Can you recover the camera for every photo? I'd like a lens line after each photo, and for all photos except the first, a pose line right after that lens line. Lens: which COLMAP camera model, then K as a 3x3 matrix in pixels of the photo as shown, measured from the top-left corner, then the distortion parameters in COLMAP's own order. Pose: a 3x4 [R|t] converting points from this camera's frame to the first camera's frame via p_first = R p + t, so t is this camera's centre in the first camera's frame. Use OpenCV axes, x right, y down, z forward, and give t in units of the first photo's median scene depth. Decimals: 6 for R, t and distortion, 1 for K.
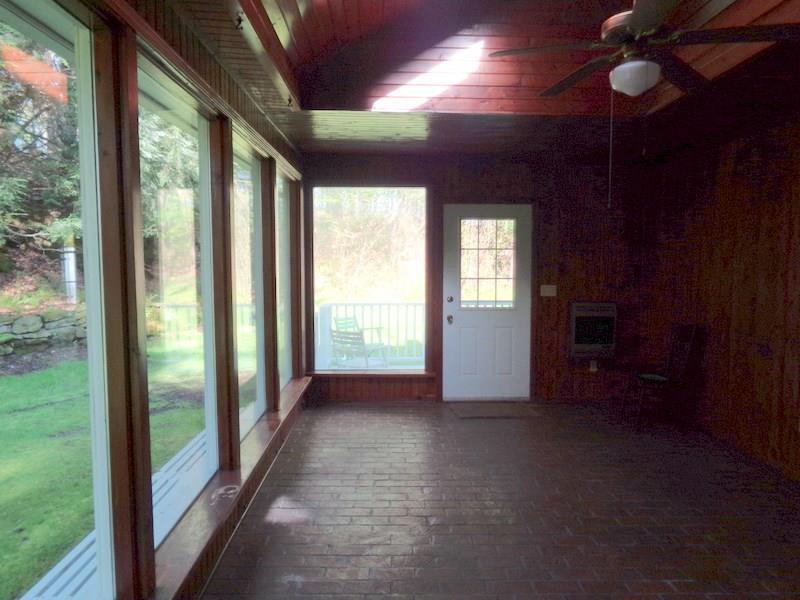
lens RADIAL K [[589.3, 0, 400.0], [0, 589.3, 300.0], [0, 0, 1]] dist [-0.013545, -0.000920]
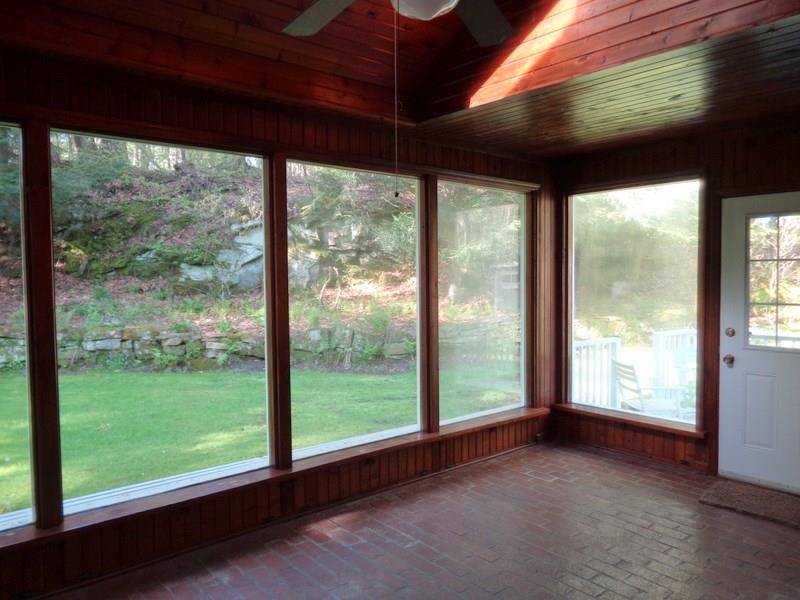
lens RADIAL K [[589.3, 0, 400.0], [0, 589.3, 300.0], [0, 0, 1]] dist [-0.013545, -0.000920]
pose [[0.631722, 0.024953, -0.774793, 0.376407], [-0.046086, 0.998923, -0.005405, -0.017398], [0.773824, 0.039121, 0.632192, 0.250815]]
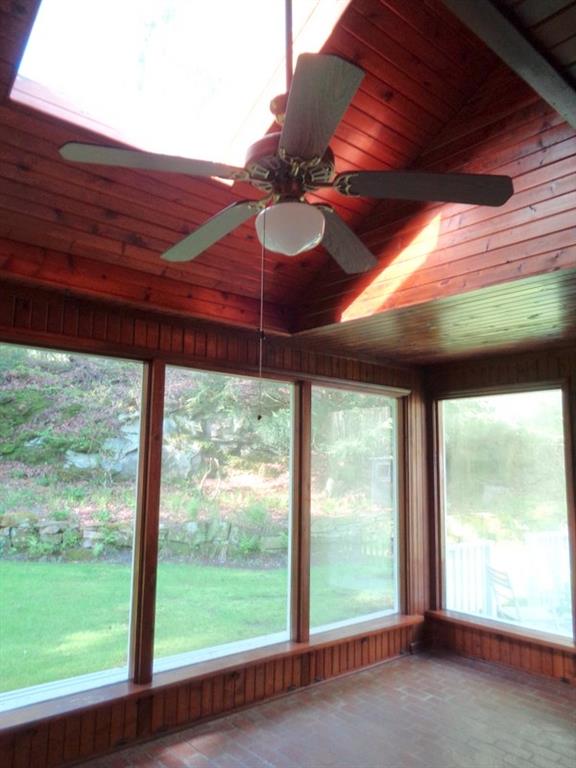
lens RADIAL K [[565.7, 0, 285.3], [0, 565.7, 384.7], [0, 0, 1]] dist [-0.013545, -0.000920]
pose [[0.638290, -0.101052, -0.763134, 0.374692], [-0.069479, 0.979738, -0.187846, -0.032642], [0.766654, 0.172922, 0.618336, 0.262850]]
